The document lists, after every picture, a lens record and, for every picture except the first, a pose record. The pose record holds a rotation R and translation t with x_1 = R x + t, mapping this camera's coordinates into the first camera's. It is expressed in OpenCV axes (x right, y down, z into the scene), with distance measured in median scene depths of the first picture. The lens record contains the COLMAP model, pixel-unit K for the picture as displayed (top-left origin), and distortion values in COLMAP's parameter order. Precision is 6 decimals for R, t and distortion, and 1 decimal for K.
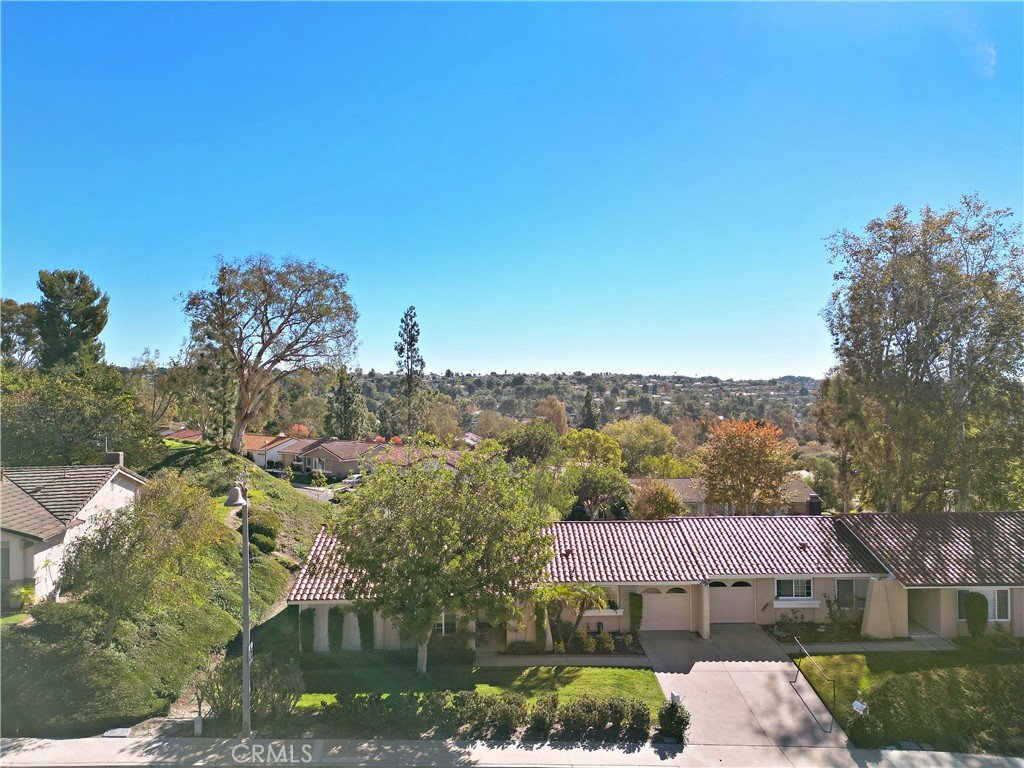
lens RADIAL K [[719.8, 0, 514.7], [0, 719.8, 386.0], [0, 0, 1]] dist [0.039404, -0.010966]
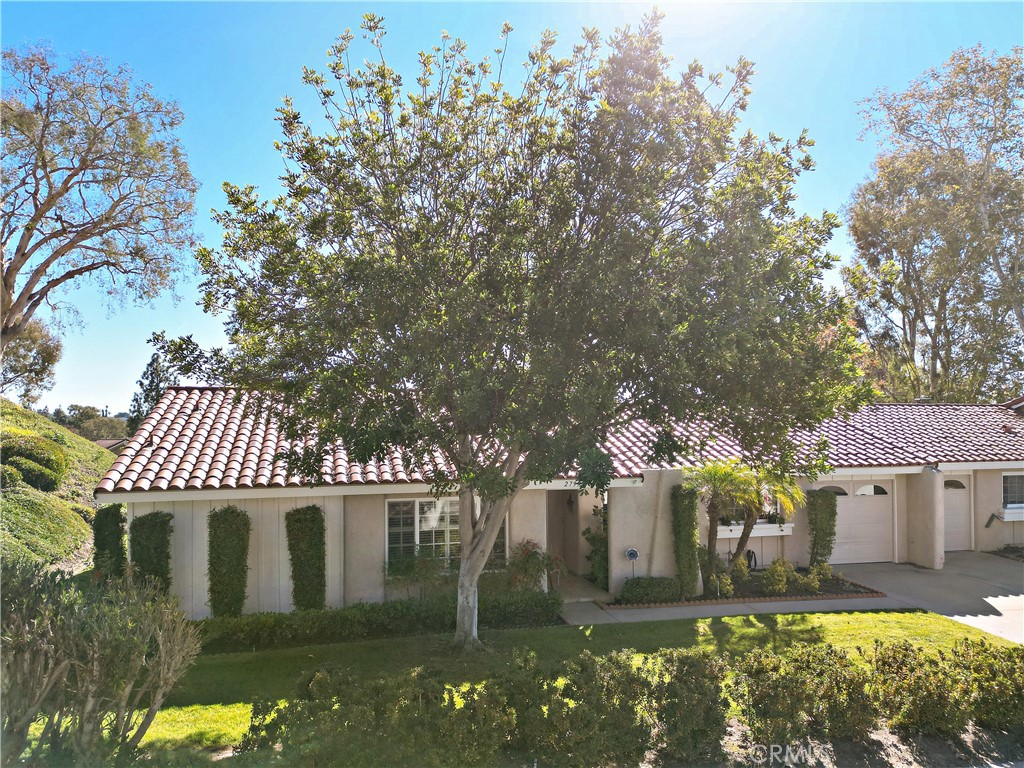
lens RADIAL K [[719.8, 0, 486.0], [0, 719.8, 438.8], [0, 0, 1]] dist [0.039404, -0.010966]
pose [[0.977811, -0.004882, 0.209430, -0.187220], [0.008445, 0.999834, -0.016118, 0.269902], [-0.209317, 0.017529, 0.977691, 0.564182]]
